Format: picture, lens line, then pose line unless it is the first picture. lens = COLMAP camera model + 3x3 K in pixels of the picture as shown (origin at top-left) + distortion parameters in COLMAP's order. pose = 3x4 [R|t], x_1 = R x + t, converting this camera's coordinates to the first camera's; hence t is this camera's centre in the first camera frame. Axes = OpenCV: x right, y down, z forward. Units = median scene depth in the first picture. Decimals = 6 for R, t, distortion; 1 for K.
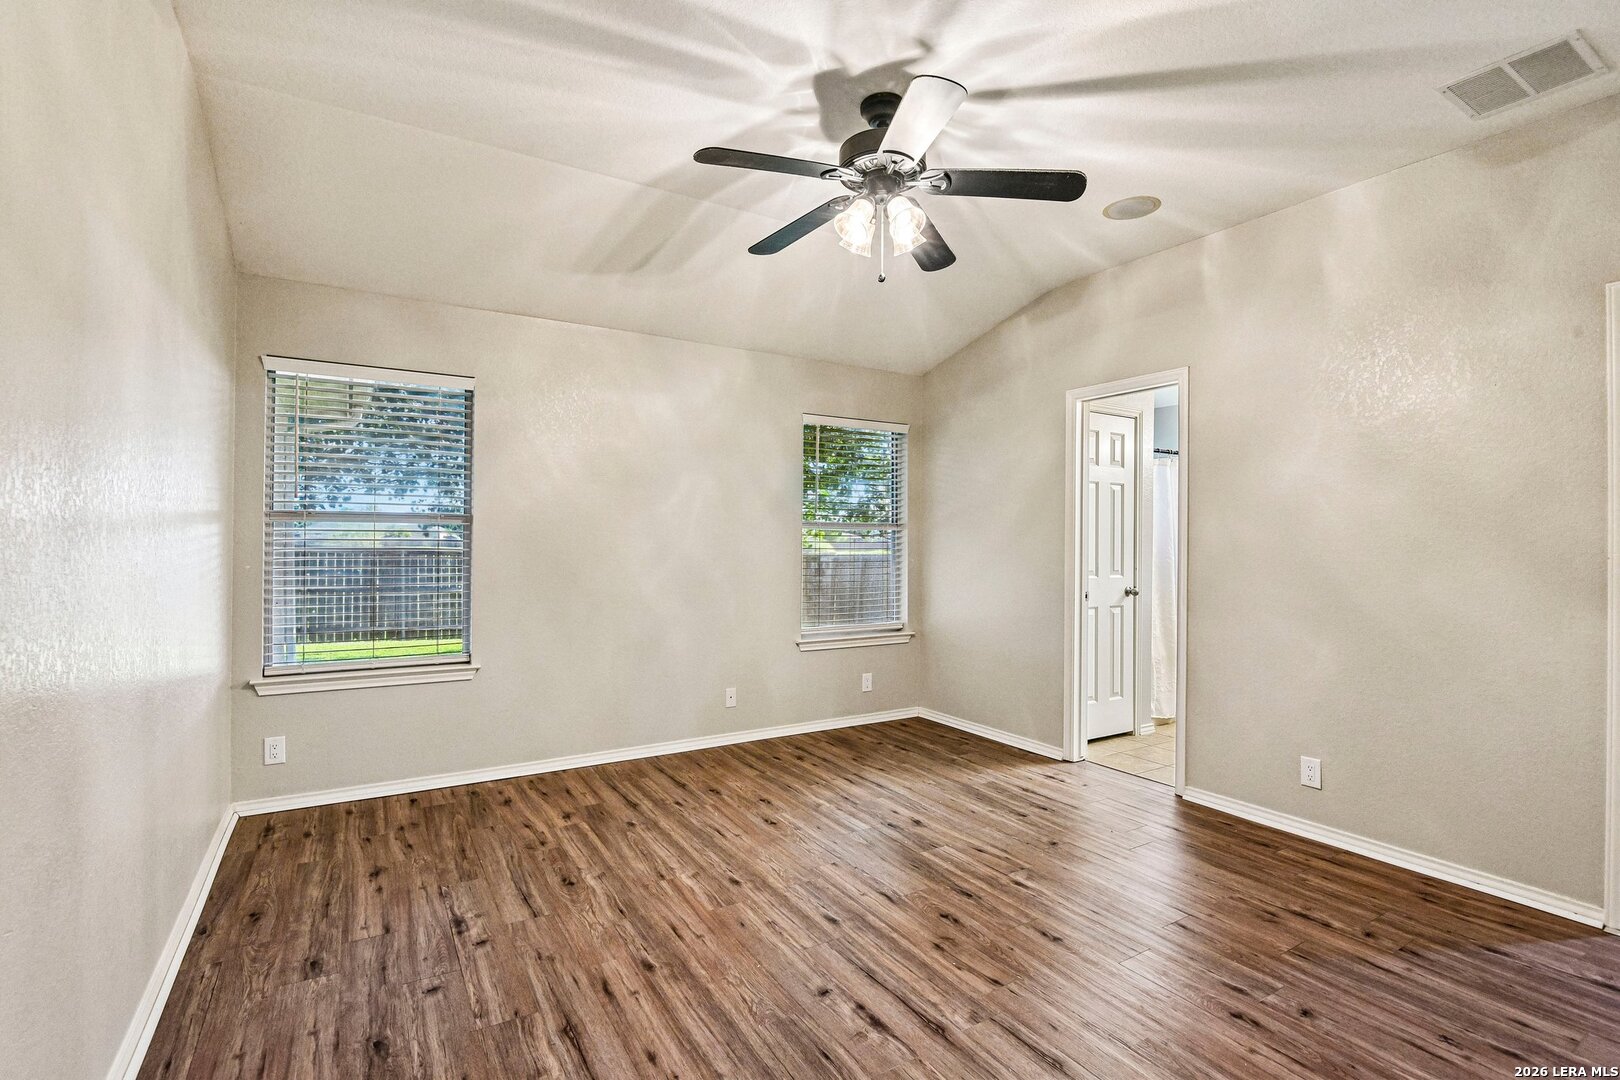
lens RADIAL K [[748.7, 0, 801.2], [0, 748.7, 539.3], [0, 0, 1]] dist [-0.014201, -0.004263]
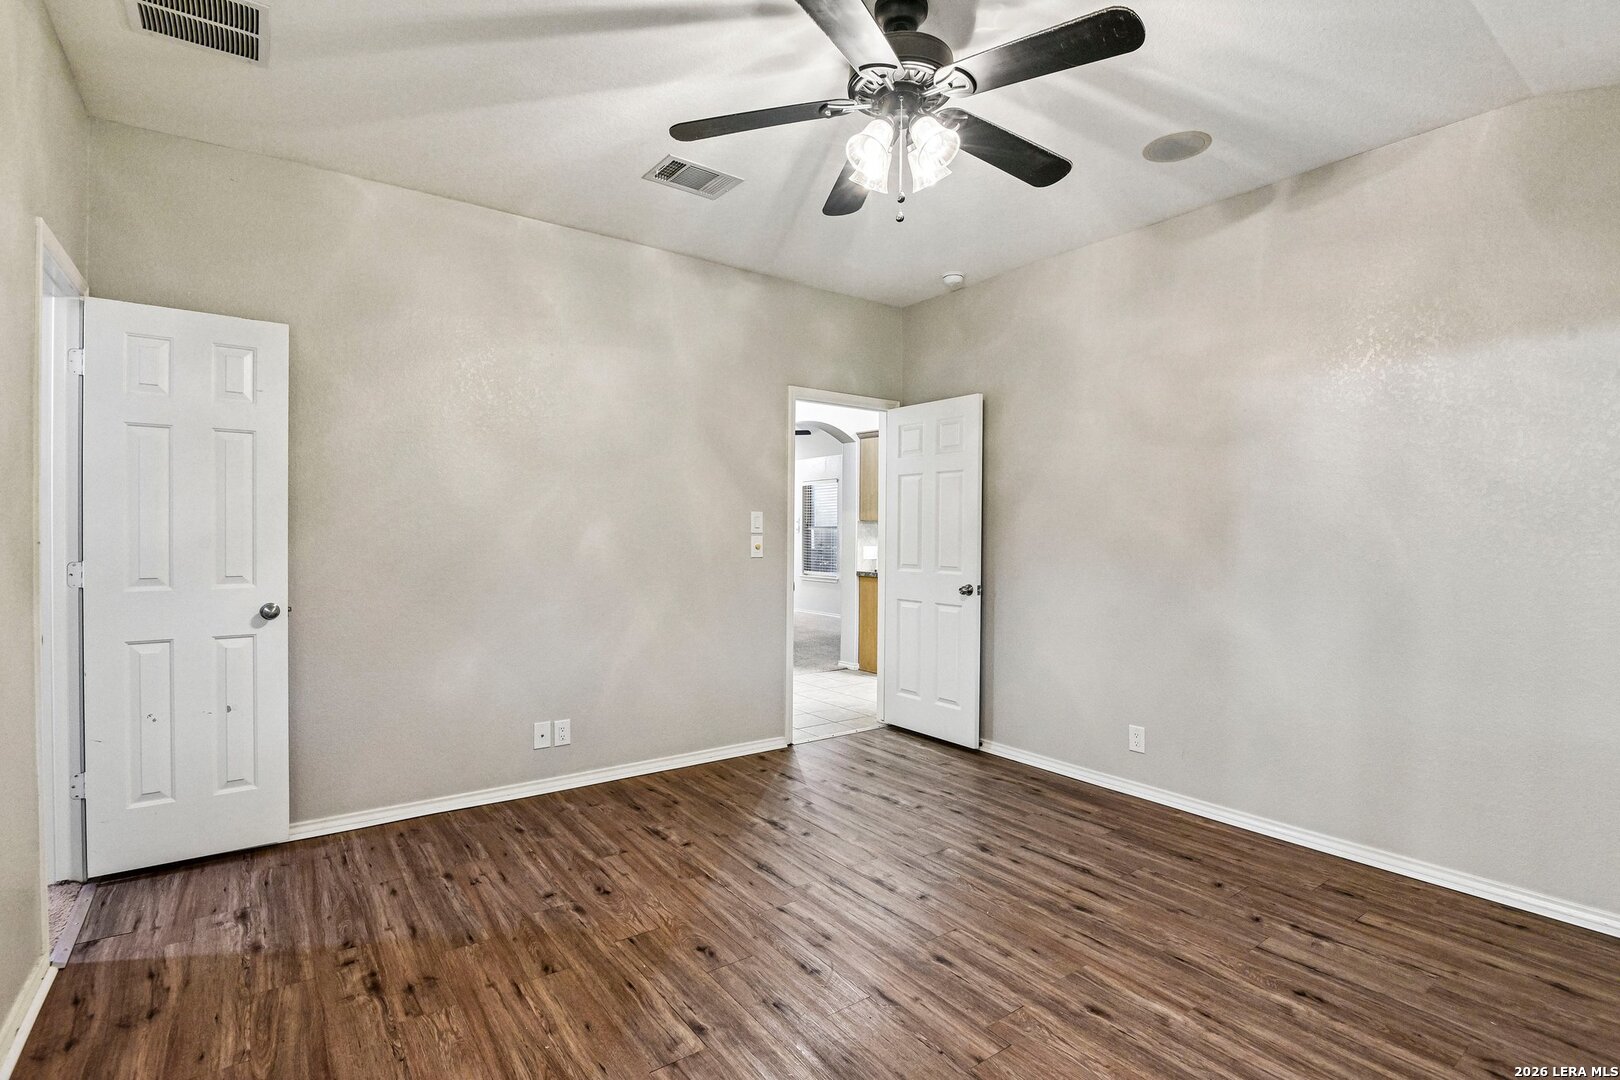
lens RADIAL K [[763.4, 0, 804.1], [0, 763.4, 540.6], [0, 0, 1]] dist [-0.010843, -0.009993]
pose [[-0.996536, -0.013259, -0.082103, 0.254784], [-0.013666, 0.999897, 0.004390, 0.007287], [0.082036, 0.005497, -0.996614, 1.678781]]
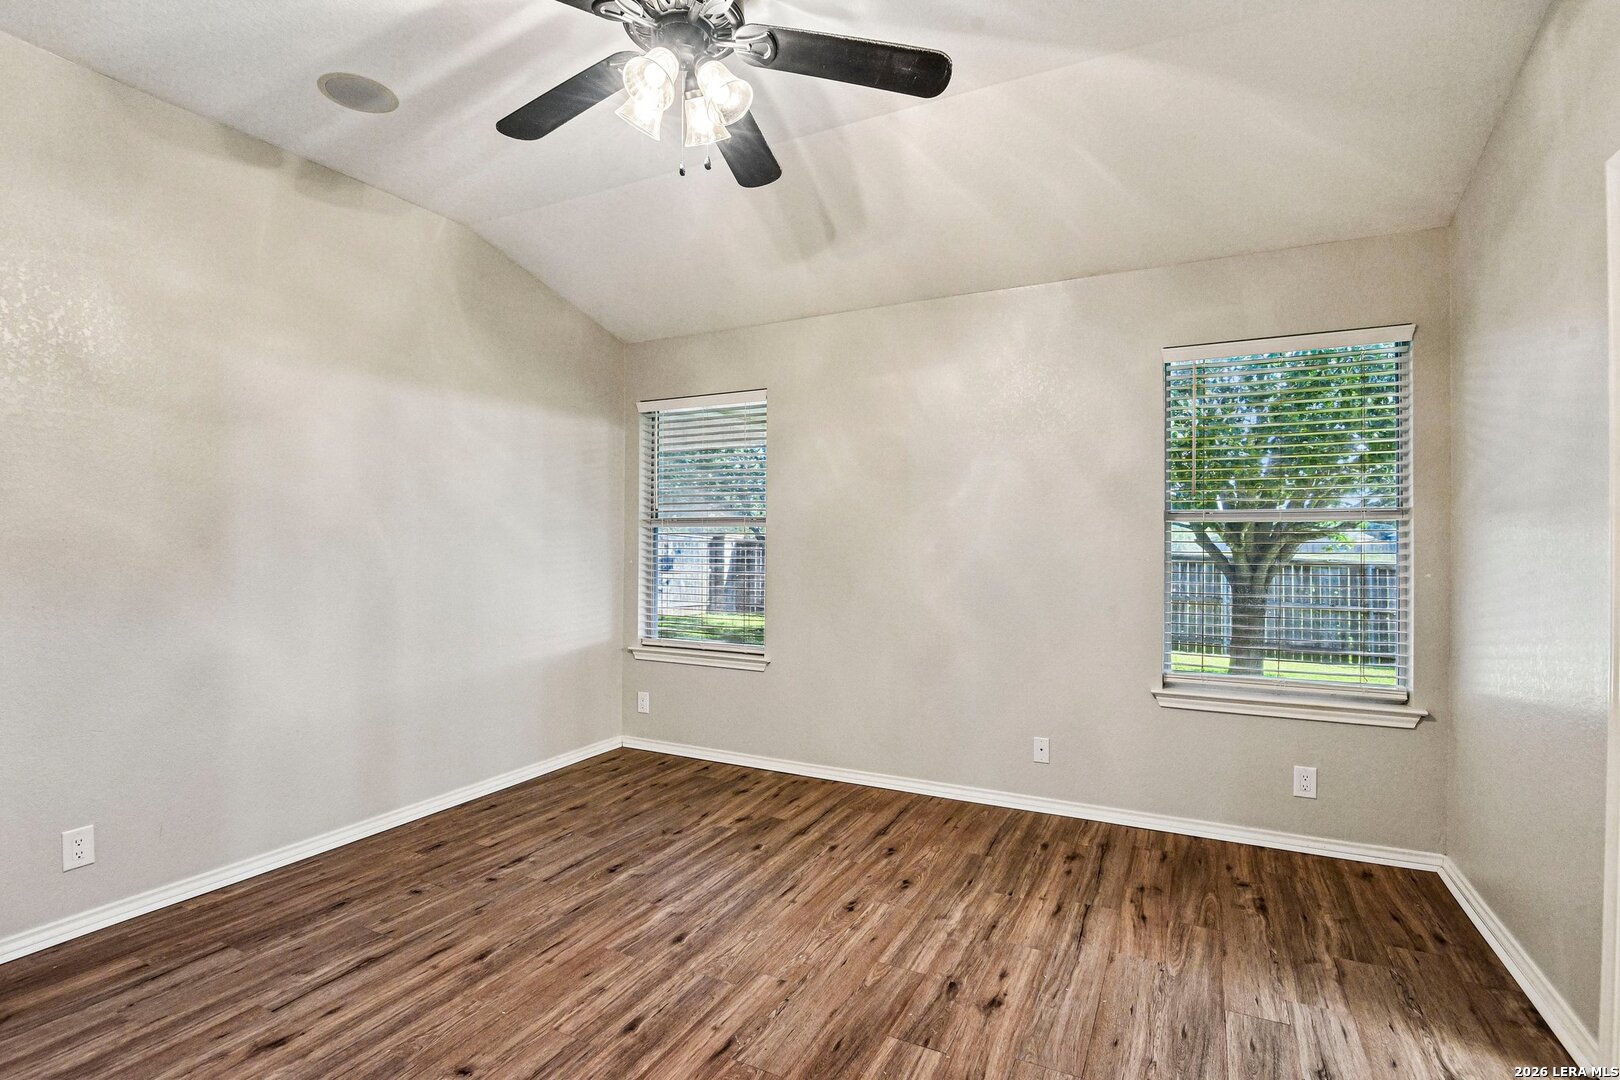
lens RADIAL K [[763.4, 0, 804.1], [0, 763.4, 540.6], [0, 0, 1]] dist [-0.010843, -0.009993]
pose [[0.525575, -0.005112, -0.850732, 0.720736], [0.001333, 0.999986, -0.005185, 0.007794], [0.850746, 0.001591, 0.525575, 0.655667]]
